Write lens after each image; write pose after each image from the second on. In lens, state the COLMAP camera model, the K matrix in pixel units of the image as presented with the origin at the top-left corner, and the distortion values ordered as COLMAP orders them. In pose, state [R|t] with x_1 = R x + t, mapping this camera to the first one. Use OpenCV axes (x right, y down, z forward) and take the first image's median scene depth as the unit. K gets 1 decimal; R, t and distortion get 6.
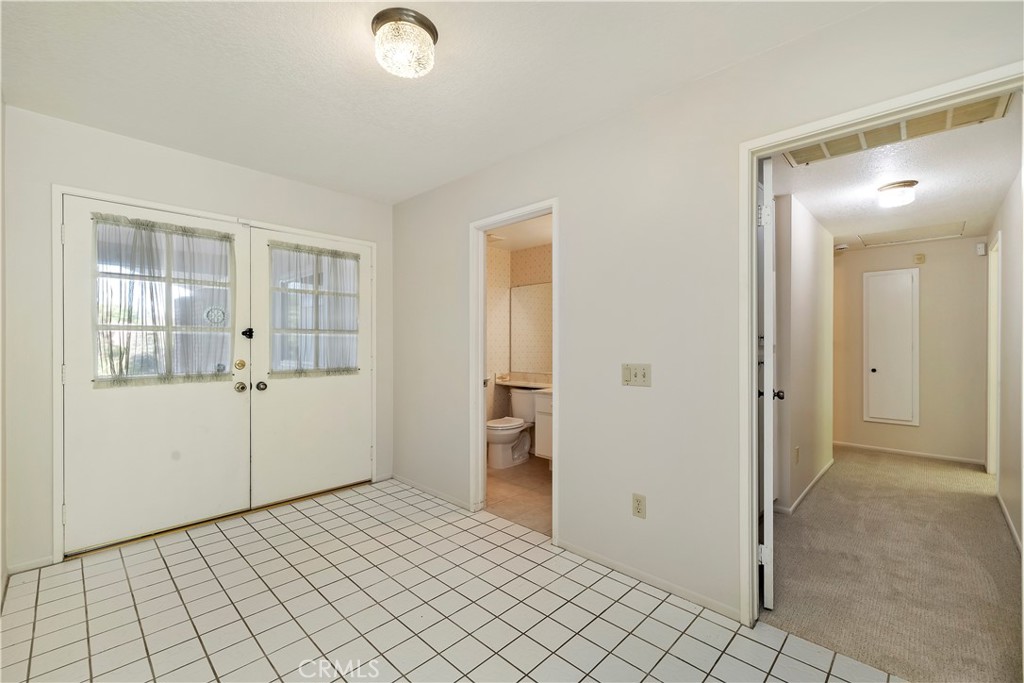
lens RADIAL K [[435.8, 0, 505.5], [0, 435.8, 346.0], [0, 0, 1]] dist [0.002296, 0.000798]
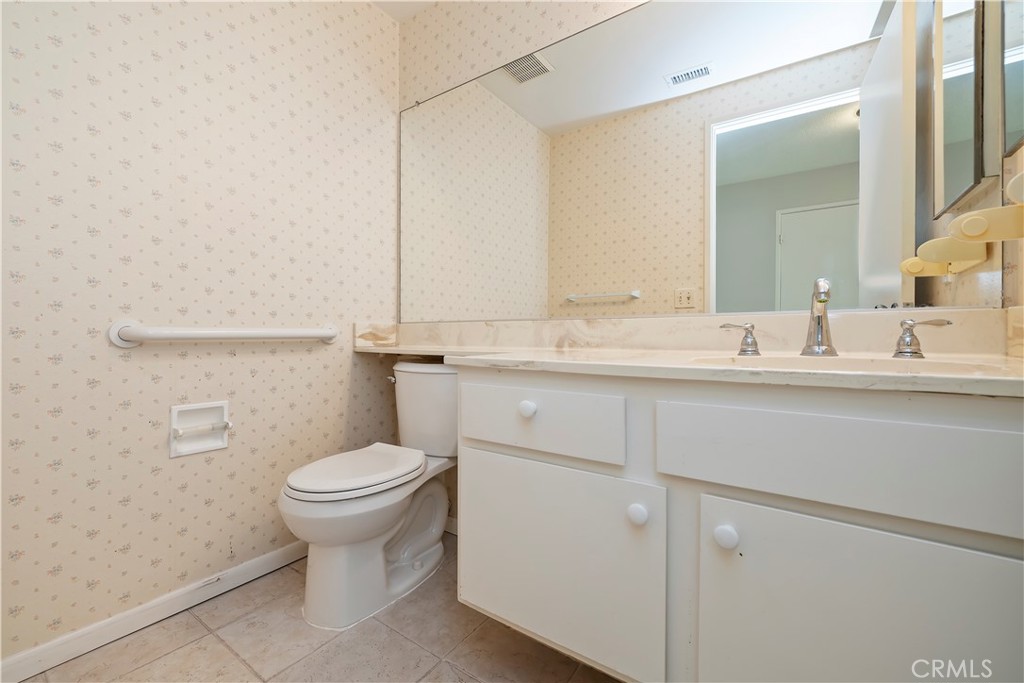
lens RADIAL K [[435.8, 0, 502.7], [0, 435.8, 333.4], [0, 0, 1]] dist [0.002296, 0.000798]
pose [[0.987711, -0.001262, 0.156283, 0.044190], [0.003274, 0.999915, -0.012616, 0.076806], [-0.156254, 0.012972, 0.987632, 0.608834]]
